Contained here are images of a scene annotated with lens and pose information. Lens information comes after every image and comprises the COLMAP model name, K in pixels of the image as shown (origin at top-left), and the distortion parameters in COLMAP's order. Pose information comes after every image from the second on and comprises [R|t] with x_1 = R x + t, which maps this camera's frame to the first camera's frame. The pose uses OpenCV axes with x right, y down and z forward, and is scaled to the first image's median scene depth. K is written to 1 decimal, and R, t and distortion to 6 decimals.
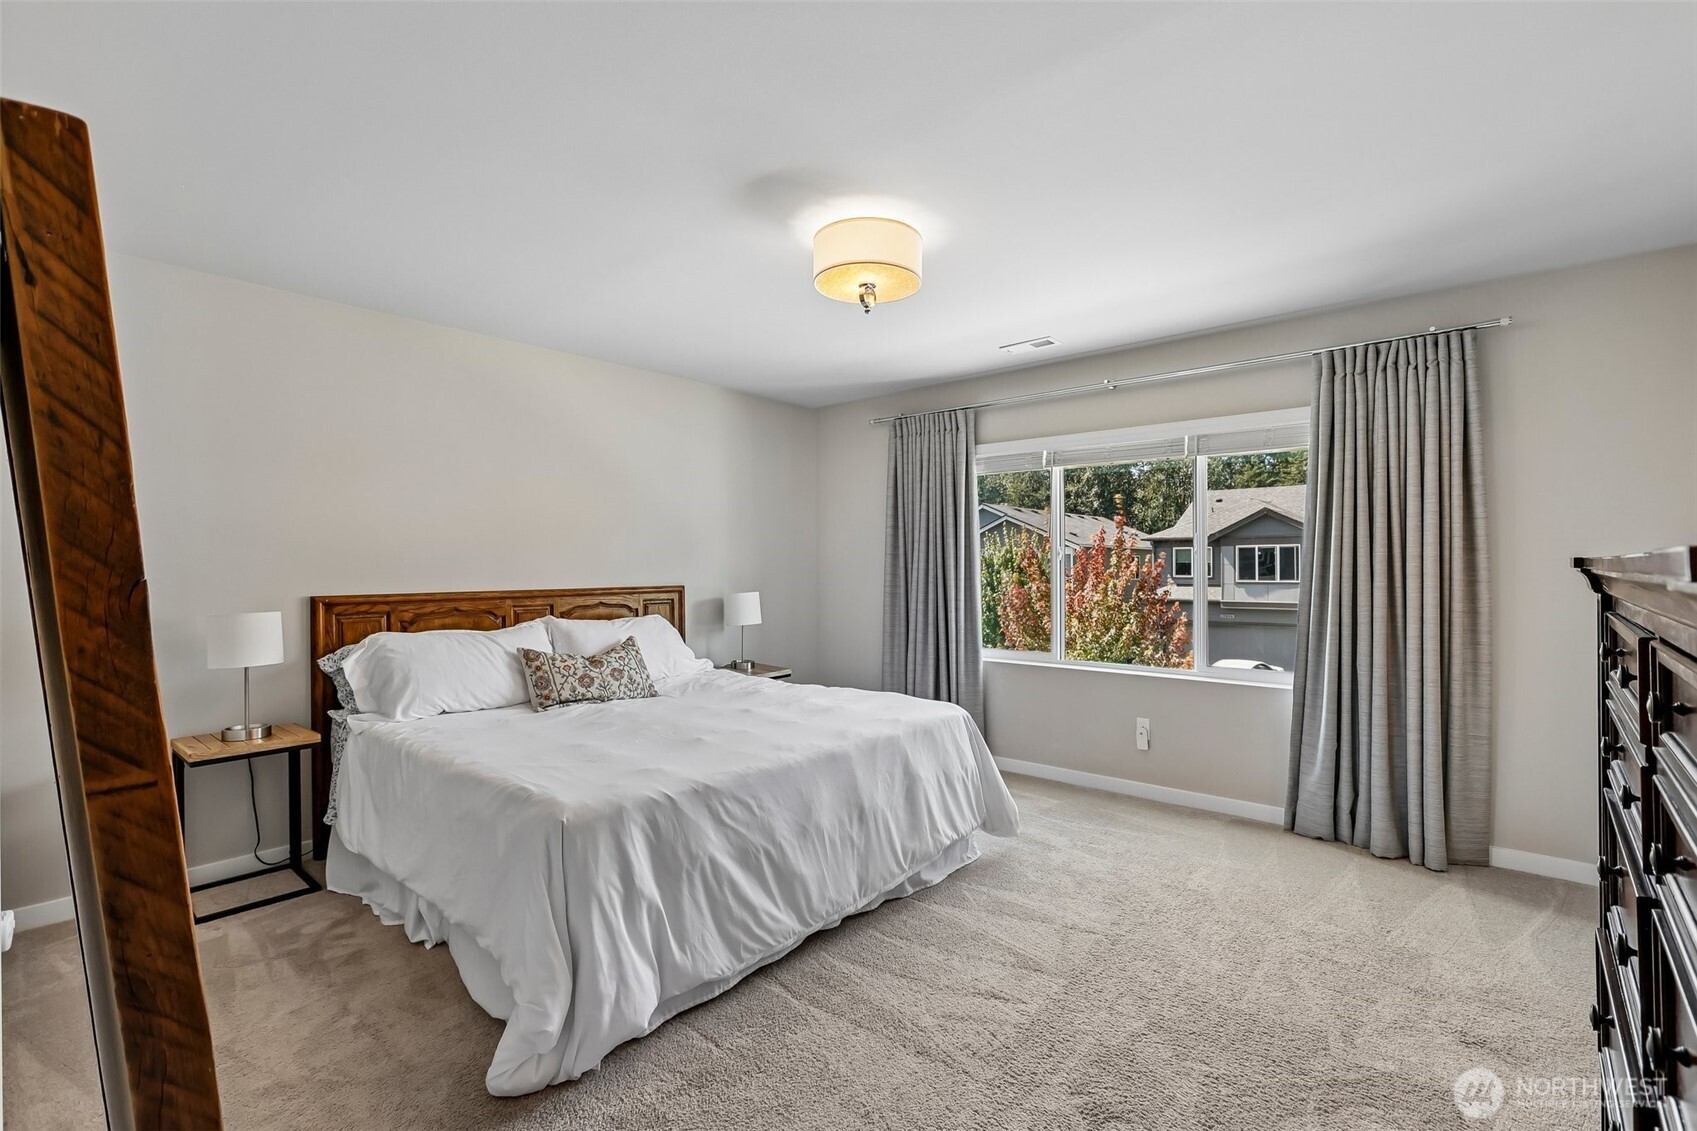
lens RADIAL K [[760.3, 0, 862.9], [0, 760.3, 577.4], [0, 0, 1]] dist [-0.006287, 0.005816]
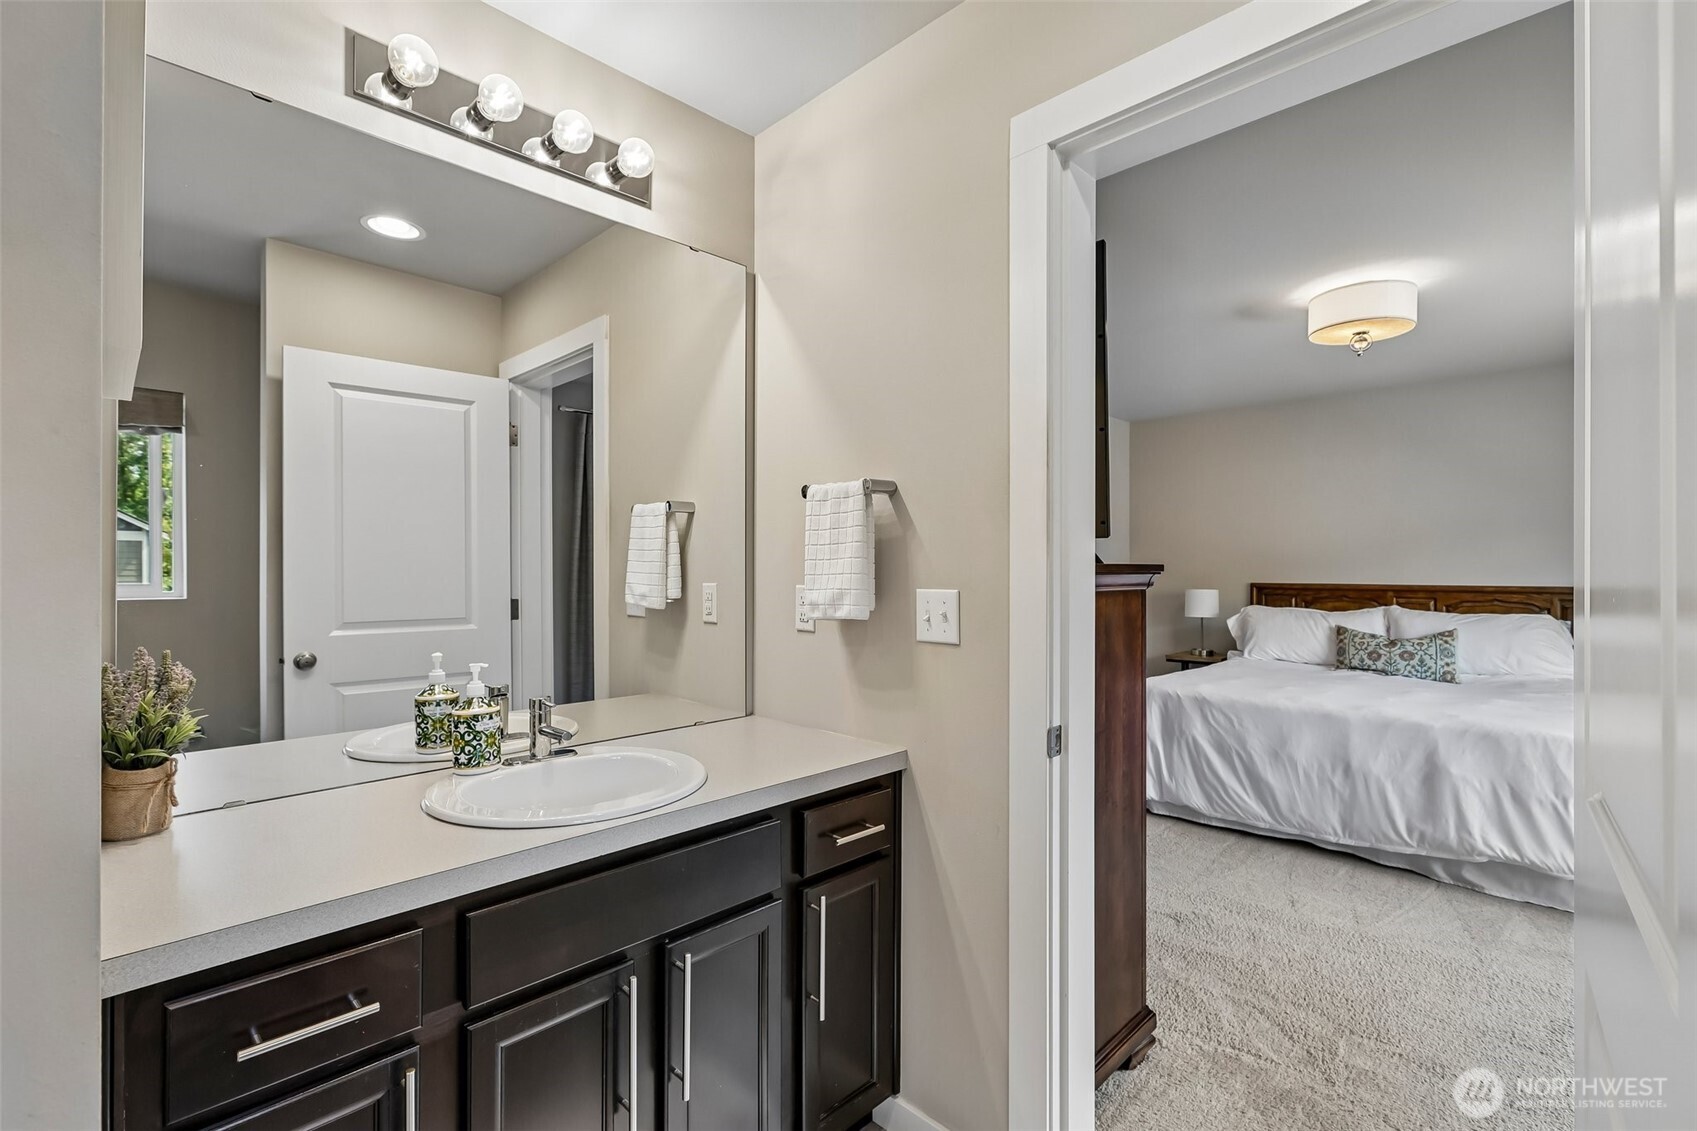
lens RADIAL K [[760.3, 0, 855.5], [0, 760.3, 558.0], [0, 0, 1]] dist [-0.006287, 0.005816]
pose [[-0.062572, -0.001825, -0.998039, 1.051312], [-0.011159, 0.999937, -0.001129, -0.018946], [0.997978, 0.011067, -0.062589, 0.223288]]
